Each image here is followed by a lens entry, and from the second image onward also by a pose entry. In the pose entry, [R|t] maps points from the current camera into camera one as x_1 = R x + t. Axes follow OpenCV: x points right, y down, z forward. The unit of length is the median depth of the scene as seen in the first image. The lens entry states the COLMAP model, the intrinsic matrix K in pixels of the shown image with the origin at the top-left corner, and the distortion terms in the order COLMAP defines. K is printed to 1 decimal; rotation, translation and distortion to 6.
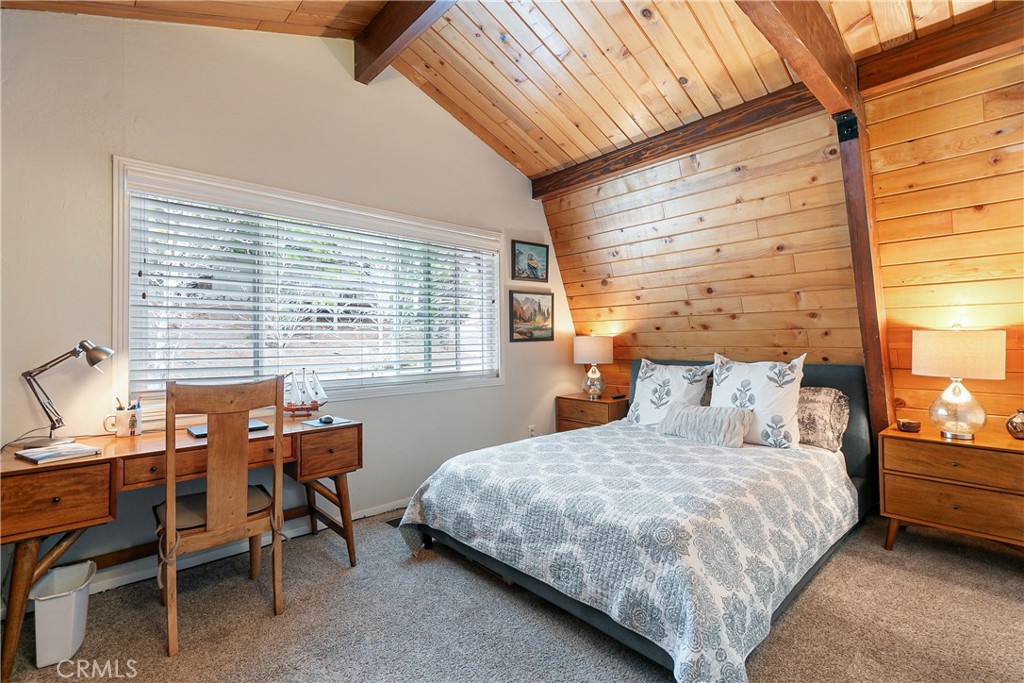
lens RADIAL K [[465.5, 0, 515.8], [0, 465.5, 340.0], [0, 0, 1]] dist [0.000668, 0.000040]
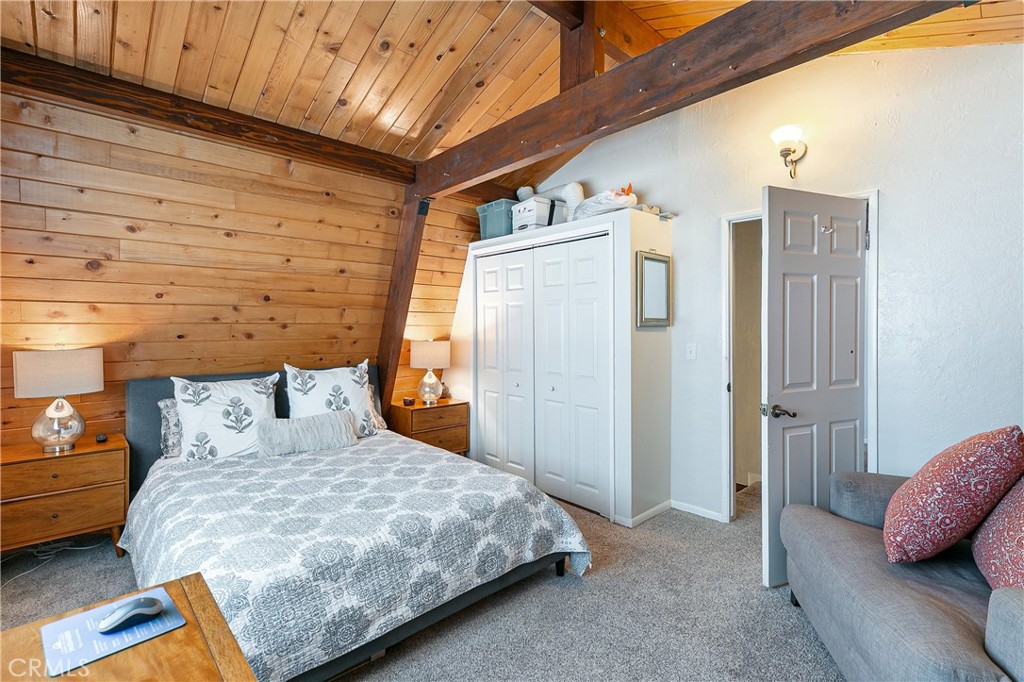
lens RADIAL K [[465.5, 0, 515.8], [0, 465.5, 339.5], [0, 0, 1]] dist [0.000668, 0.000040]
pose [[-0.003503, -0.015485, 0.999874, -0.643106], [-0.000800, 0.999880, 0.015482, -0.043682], [-0.999994, -0.000745, -0.003515, 0.582306]]
